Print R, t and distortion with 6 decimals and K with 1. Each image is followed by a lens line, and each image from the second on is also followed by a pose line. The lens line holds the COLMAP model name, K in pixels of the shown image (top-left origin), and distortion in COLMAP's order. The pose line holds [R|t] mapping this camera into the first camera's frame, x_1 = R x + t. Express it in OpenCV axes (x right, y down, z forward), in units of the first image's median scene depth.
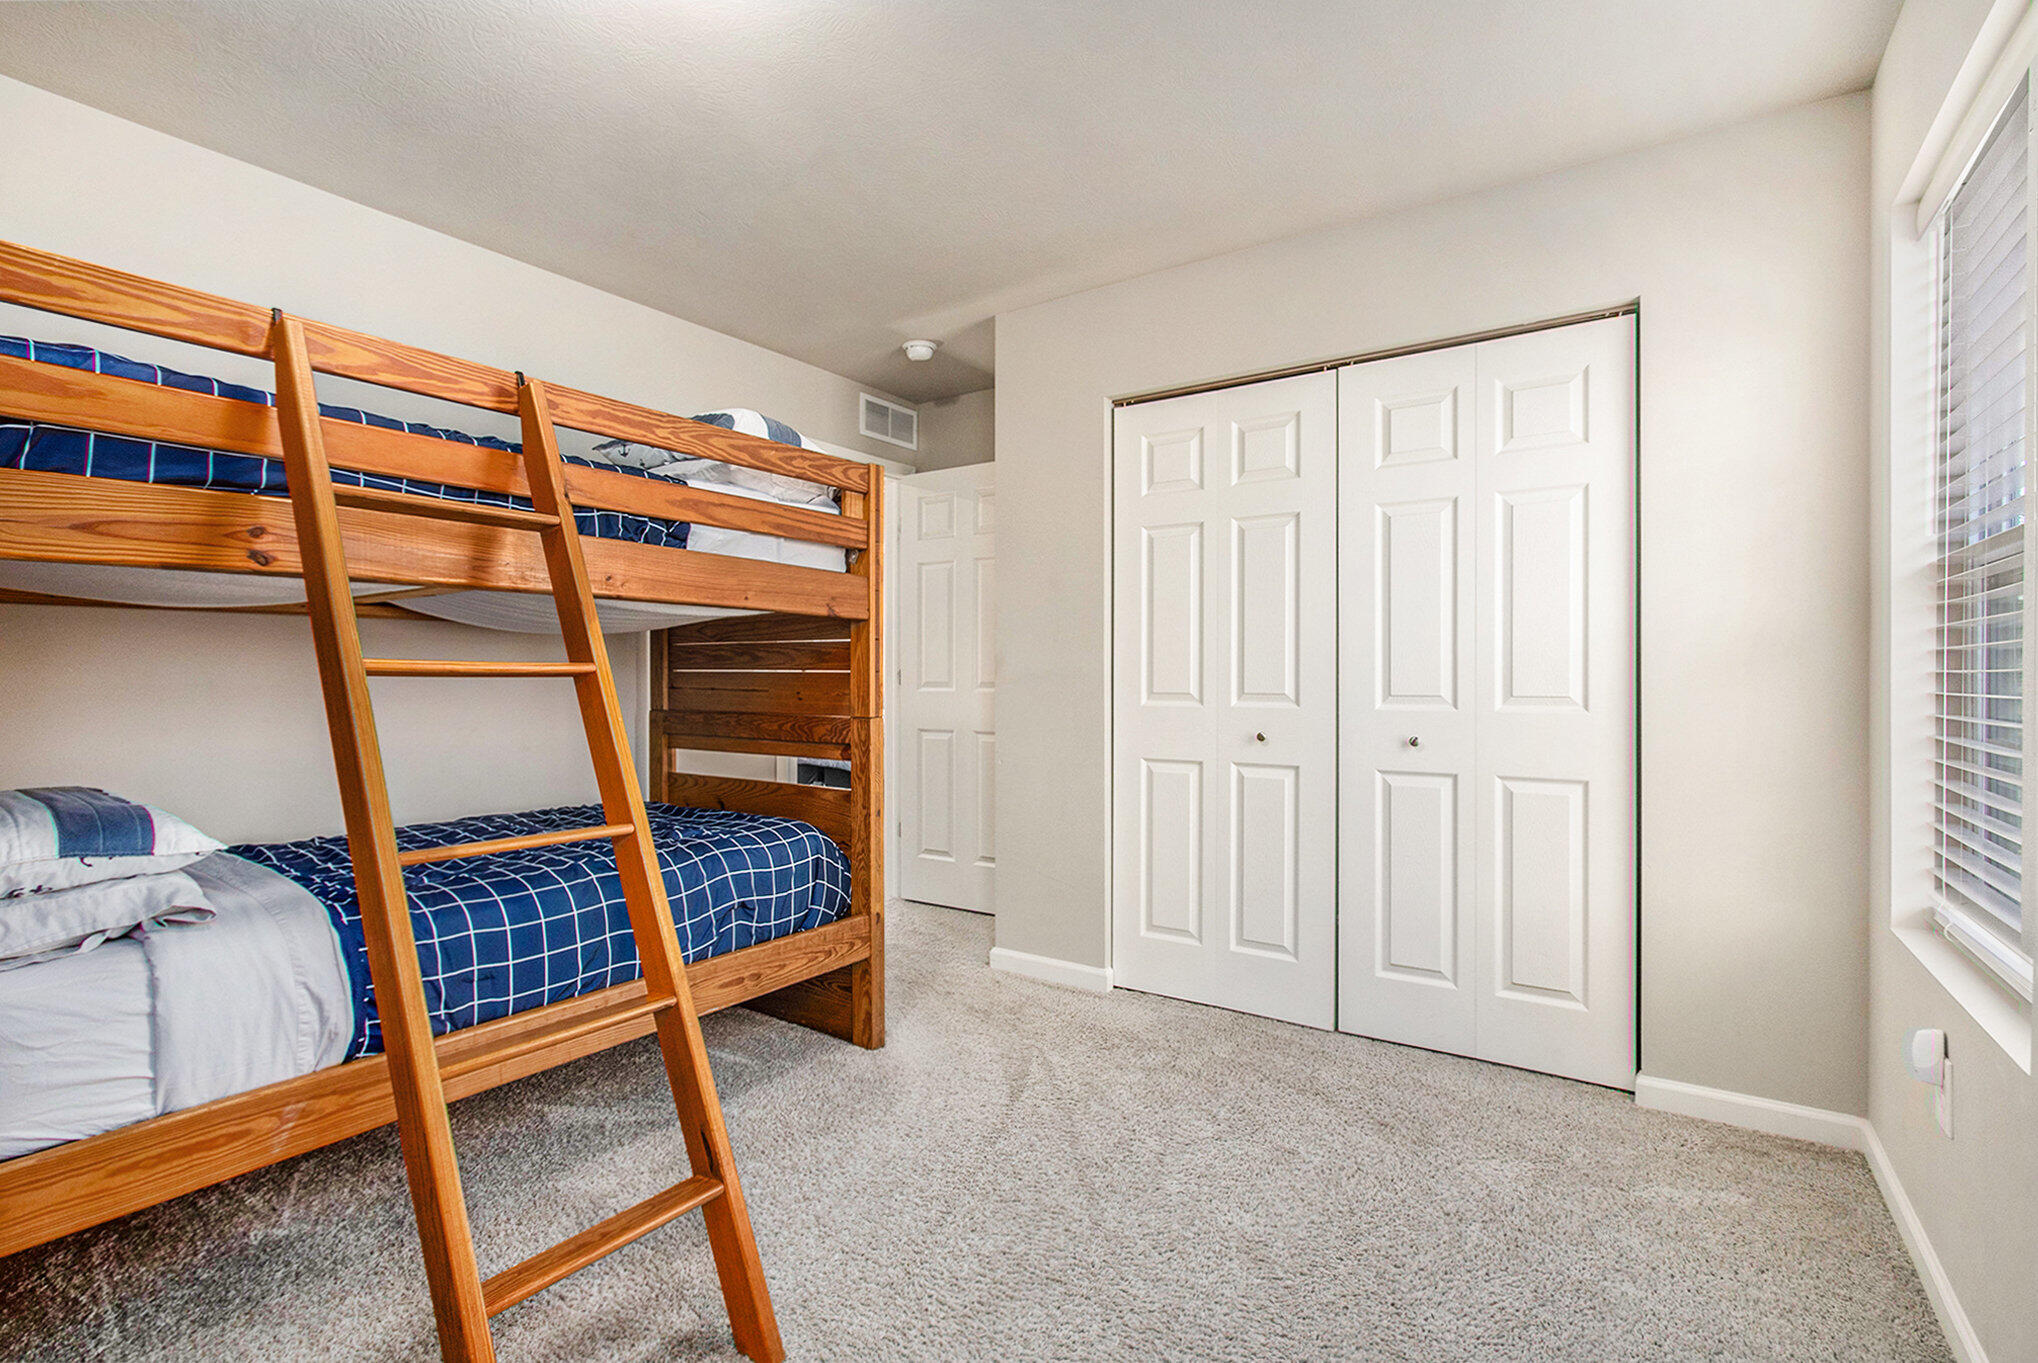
lens RADIAL K [[940.6, 0, 996.9], [0, 940.6, 669.3], [0, 0, 1]] dist [-0.032651, 0.013555]
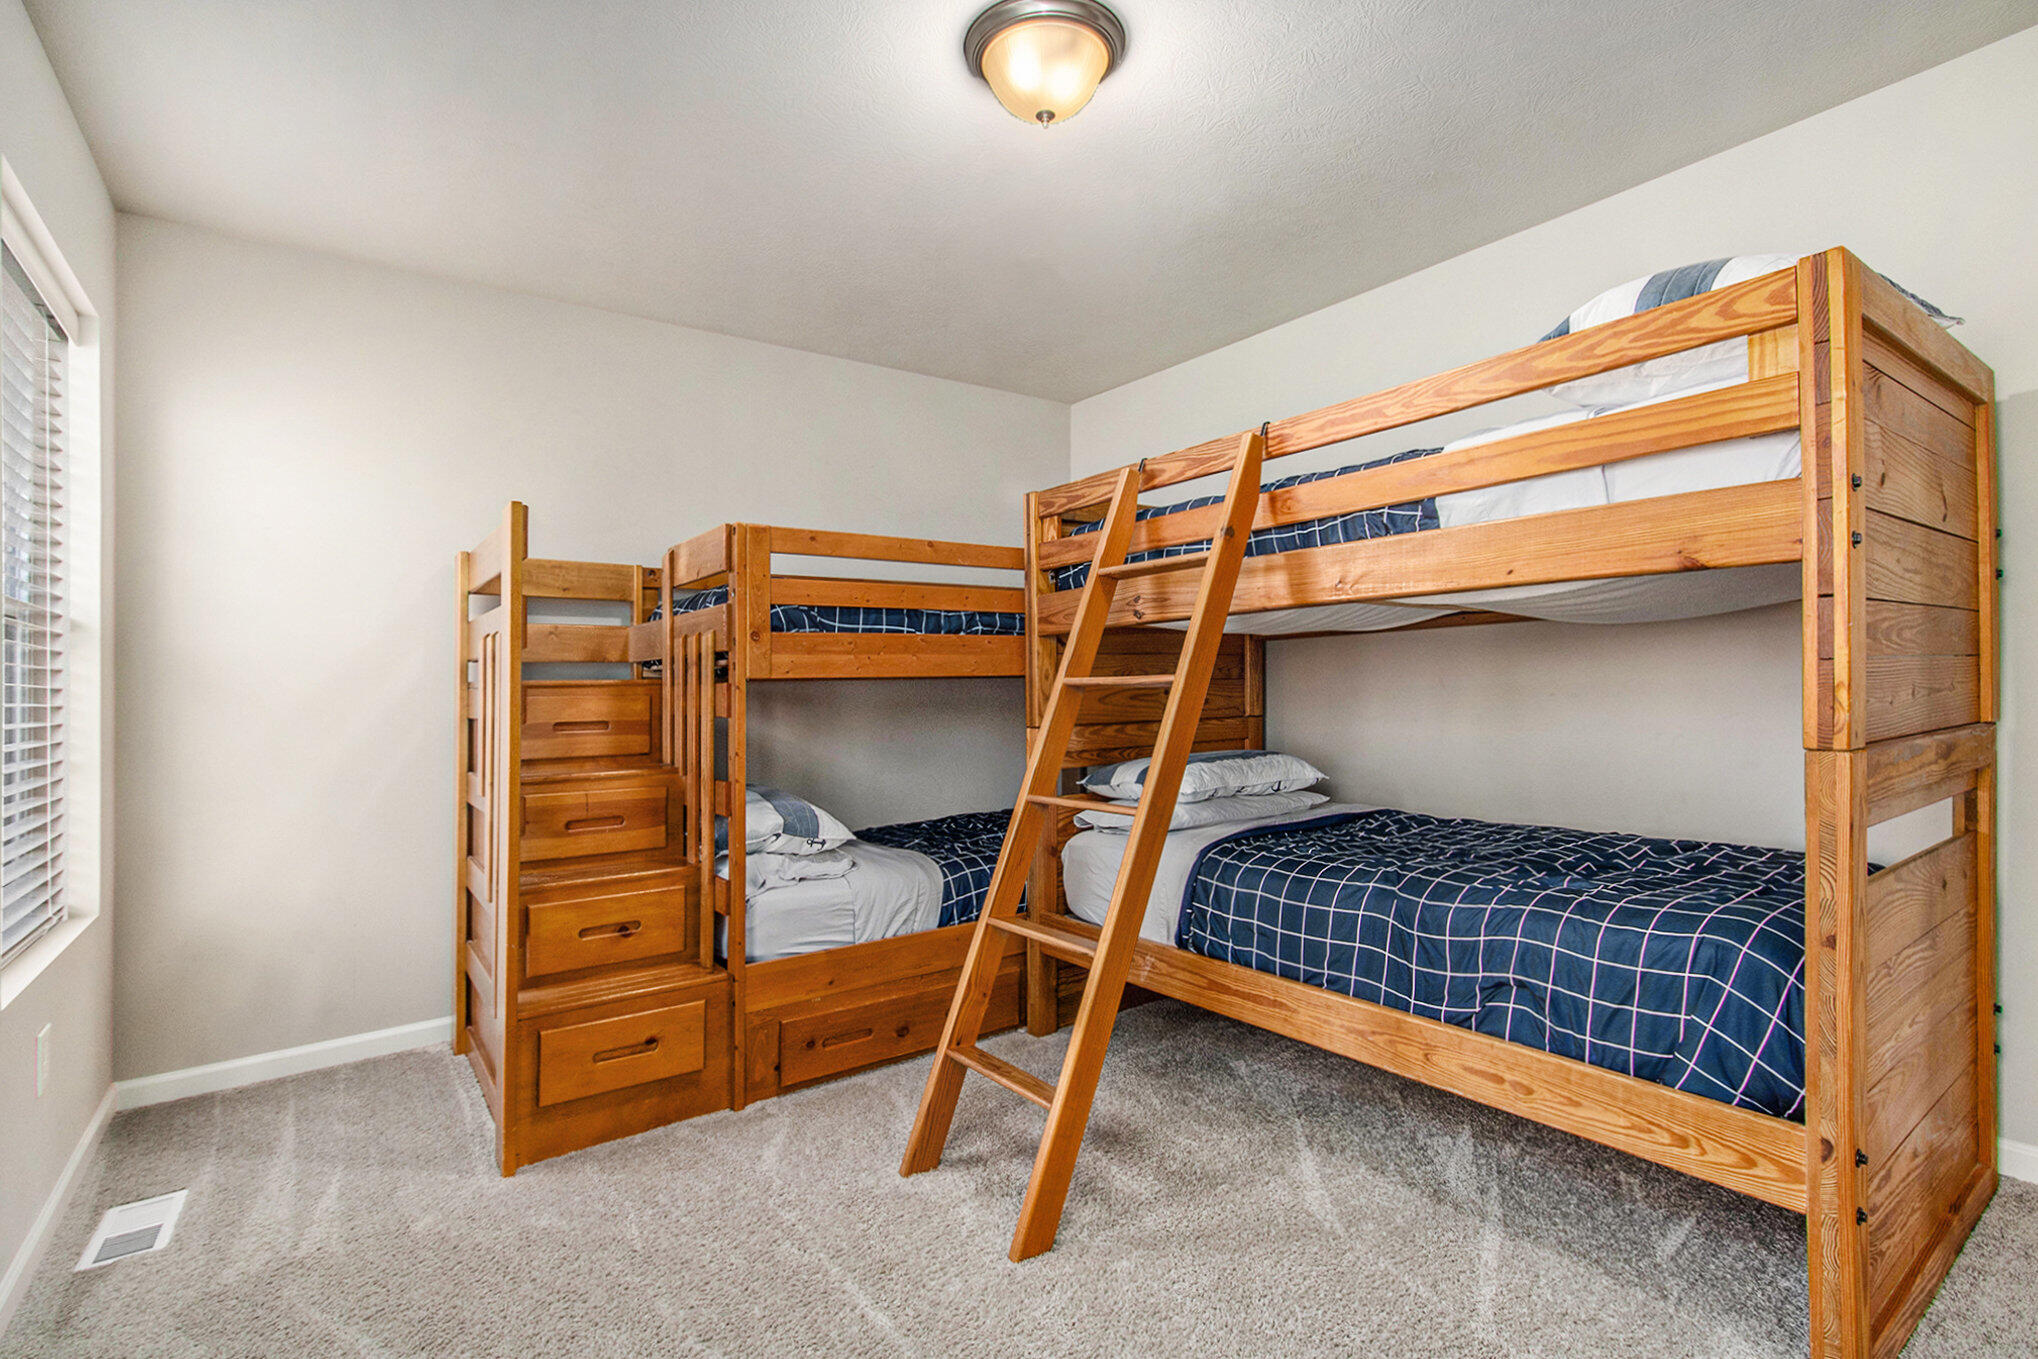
lens RADIAL K [[940.6, 0, 996.9], [0, 940.6, 667.3], [0, 0, 1]] dist [-0.032651, 0.013555]
pose [[-0.333908, -0.025981, -0.942247, 0.573593], [0.019852, 0.999205, -0.034586, 0.017857], [0.942396, -0.030254, -0.333127, 0.873613]]
